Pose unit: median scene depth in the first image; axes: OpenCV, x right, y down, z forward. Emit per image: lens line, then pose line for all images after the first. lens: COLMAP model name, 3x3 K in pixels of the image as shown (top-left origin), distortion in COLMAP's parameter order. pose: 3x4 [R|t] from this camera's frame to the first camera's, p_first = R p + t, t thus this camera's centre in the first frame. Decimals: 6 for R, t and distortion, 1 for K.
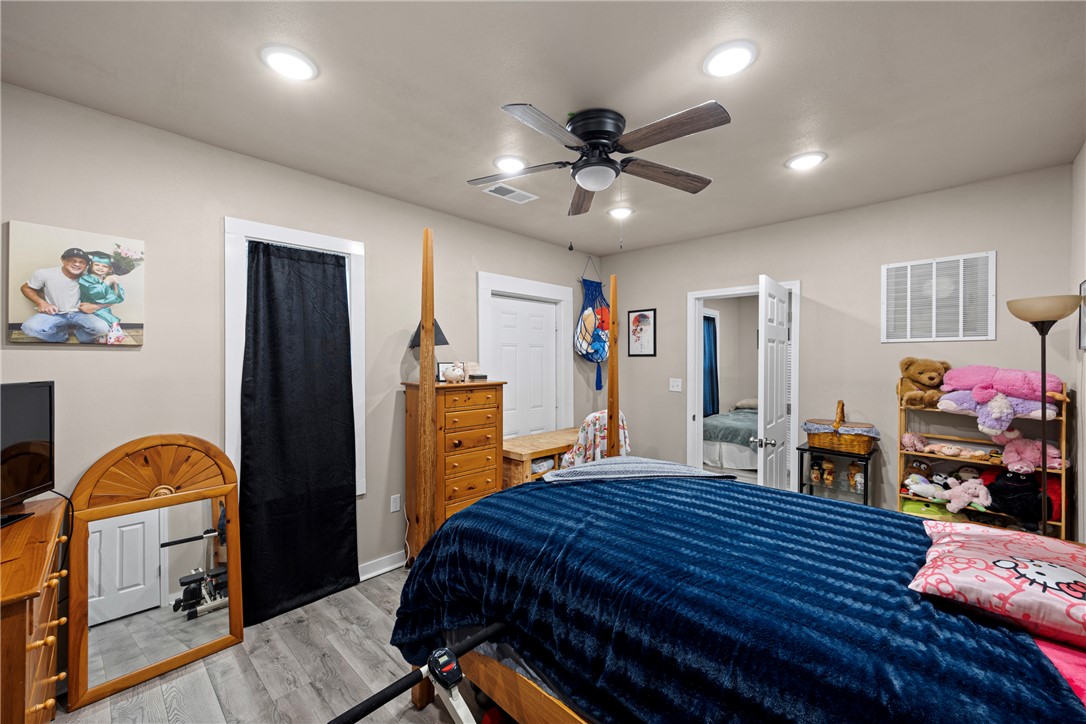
lens RADIAL K [[434.7, 0, 543.1], [0, 434.7, 362.1], [0, 0, 1]] dist [-0.002030, -0.000024]
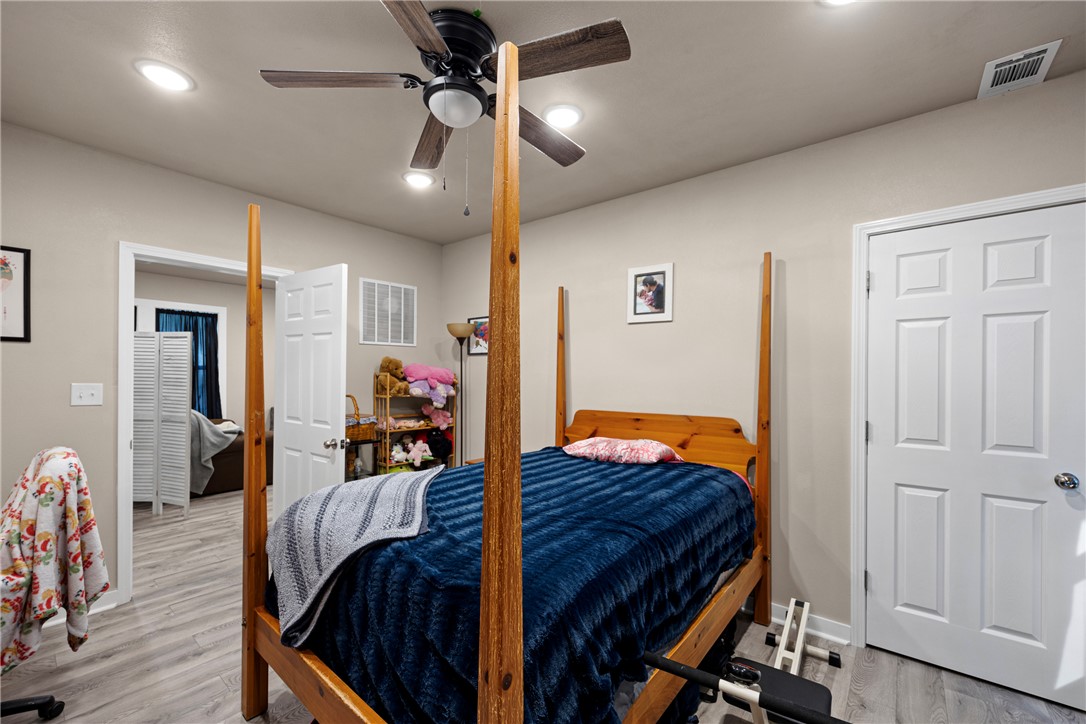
lens RADIAL K [[434.7, 0, 543.3], [0, 434.7, 370.1], [0, 0, 1]] dist [-0.002030, -0.000024]
pose [[-0.077139, -0.001894, 0.997019, -0.475400], [-0.006486, 0.999978, 0.001398, 0.024437], [-0.996999, -0.006359, -0.077150, 0.659026]]
